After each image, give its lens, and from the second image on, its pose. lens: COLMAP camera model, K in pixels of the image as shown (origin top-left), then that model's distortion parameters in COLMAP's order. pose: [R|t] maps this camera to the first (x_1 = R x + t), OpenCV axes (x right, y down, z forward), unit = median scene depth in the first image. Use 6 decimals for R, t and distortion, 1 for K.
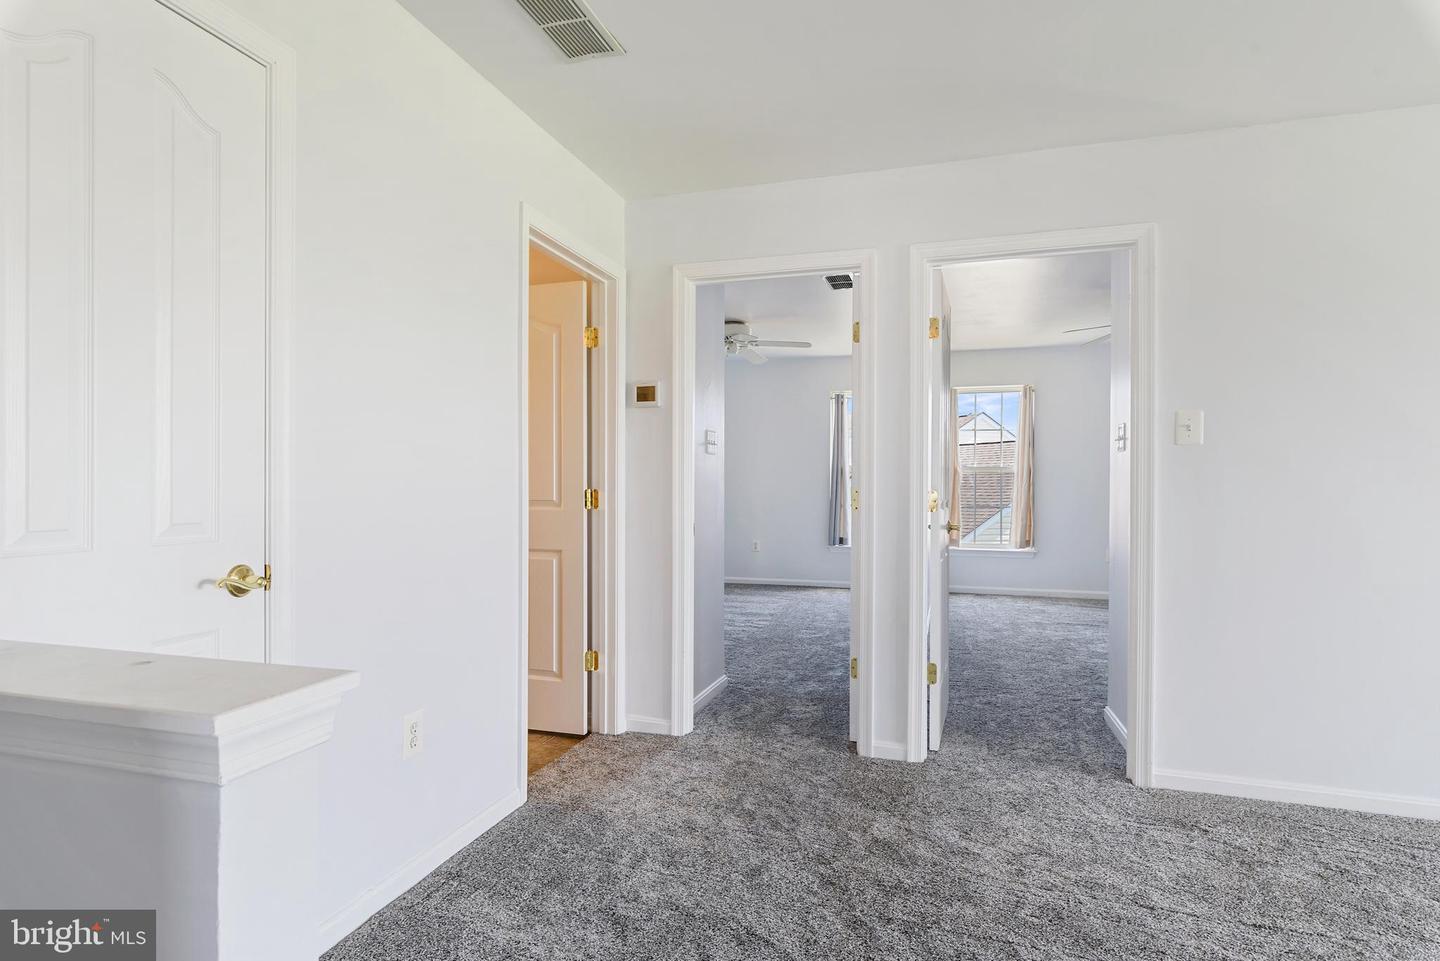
lens RADIAL K [[787.4, 0, 712.8], [0, 787.4, 492.4], [0, 0, 1]] dist [0.001728, -0.000293]
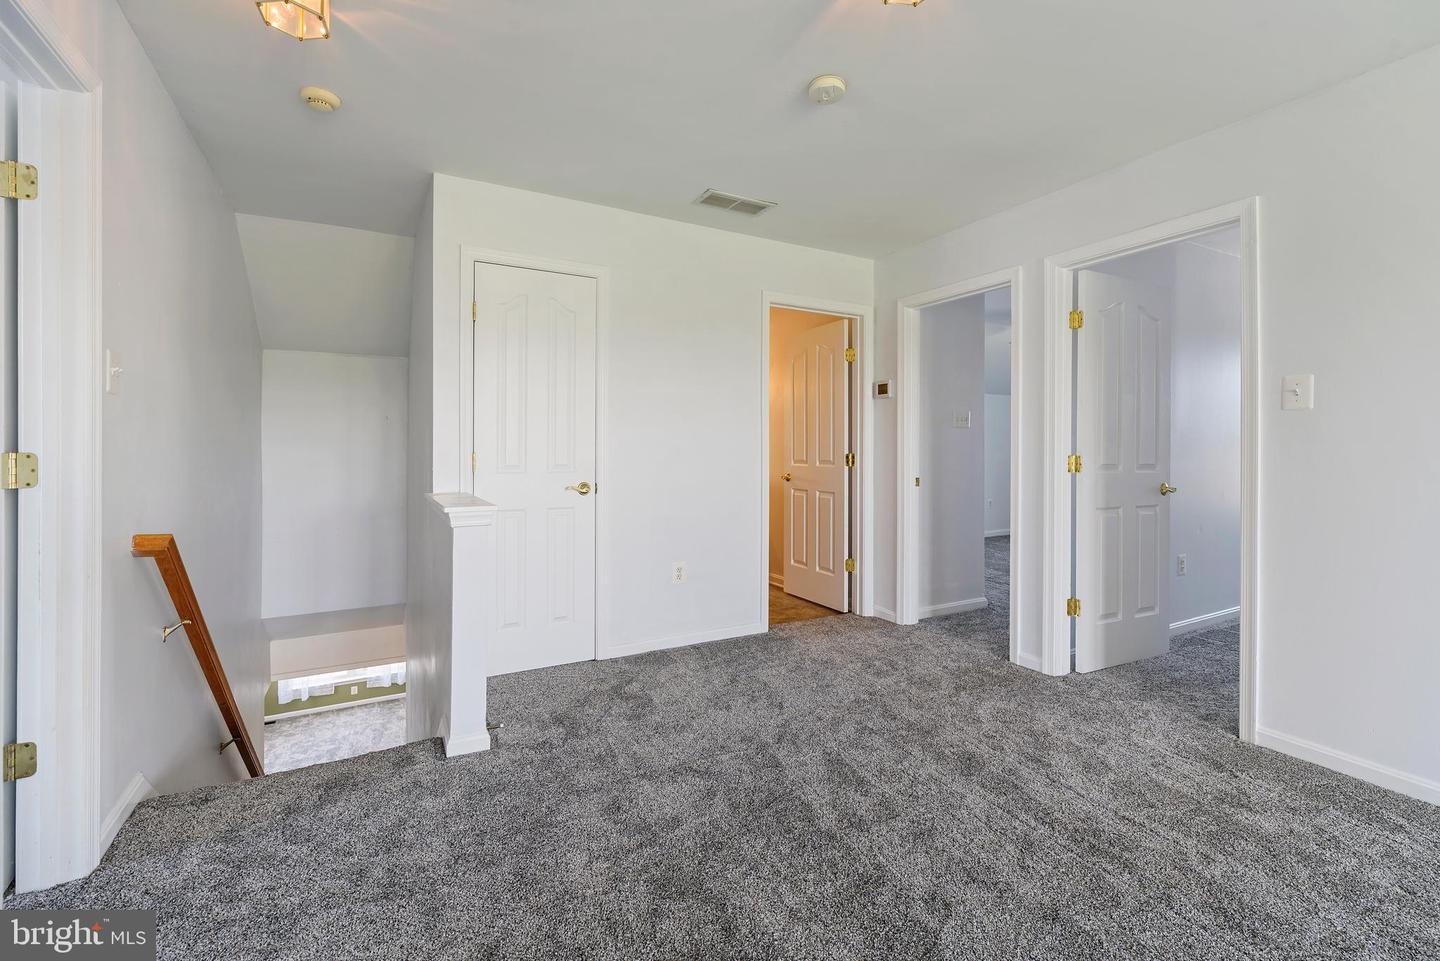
lens RADIAL K [[631.6, 0, 716.4], [0, 631.6, 452.5], [0, 0, 1]] dist [0.005137, -0.000255]
pose [[0.722667, 0.000838, -0.691196, 0.582997], [-0.006363, 0.999965, -0.005441, 0.002899], [0.691167, 0.008330, 0.722647, -0.082876]]
